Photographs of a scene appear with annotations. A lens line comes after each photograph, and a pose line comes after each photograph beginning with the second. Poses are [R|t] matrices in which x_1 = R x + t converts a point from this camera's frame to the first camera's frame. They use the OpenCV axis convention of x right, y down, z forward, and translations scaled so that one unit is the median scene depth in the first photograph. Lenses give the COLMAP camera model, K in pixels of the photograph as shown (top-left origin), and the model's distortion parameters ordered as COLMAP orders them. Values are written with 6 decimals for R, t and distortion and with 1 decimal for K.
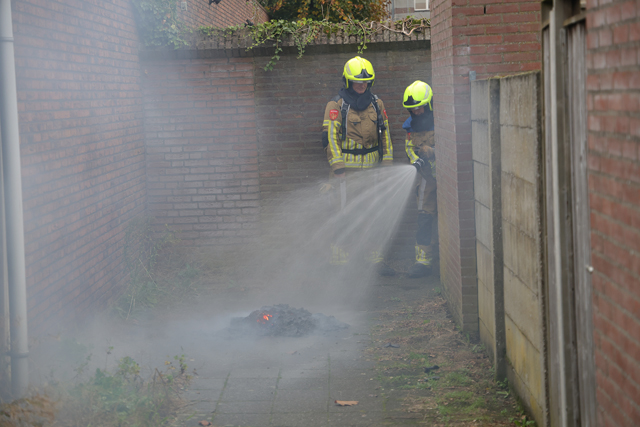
lens RADIAL K [[1364.6, 0, 317.5], [0, 1364.6, 209.8], [0, 0, 1]] dist [0.321664, 0.000000]
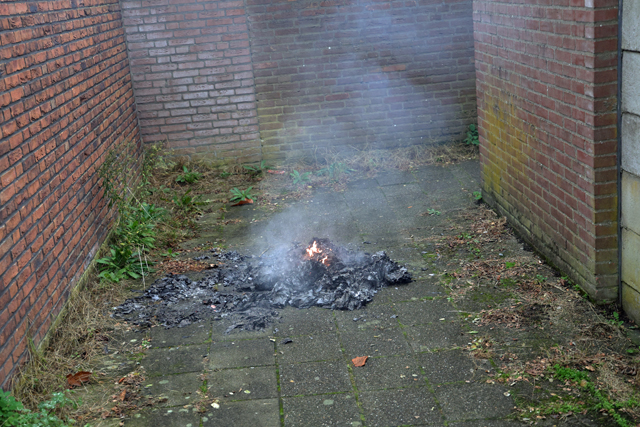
lens RADIAL K [[833.2, 0, 322.6], [0, 833.2, 214.5], [0, 0, 1]] dist [0.123361, 0.000000]
pose [[0.995220, -0.072273, 0.065673, -0.055954], [0.059148, 0.981237, 0.183509, -0.040254], [-0.077704, -0.178747, 0.980822, 0.581409]]
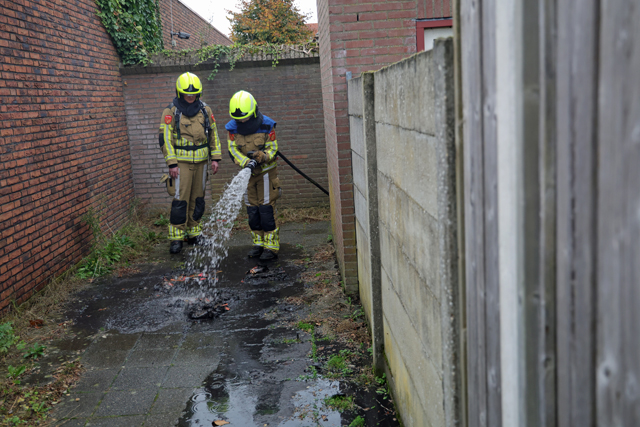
lens RADIAL K [[629.8, 0, 323.2], [0, 629.8, 211.6], [0, 0, 1]] dist [0.016937, 0.000000]
pose [[0.998006, -0.030440, 0.055301, 0.056337], [0.025081, 0.995147, 0.095150, -0.033601], [-0.057929, -0.093573, 0.993926, 0.446385]]
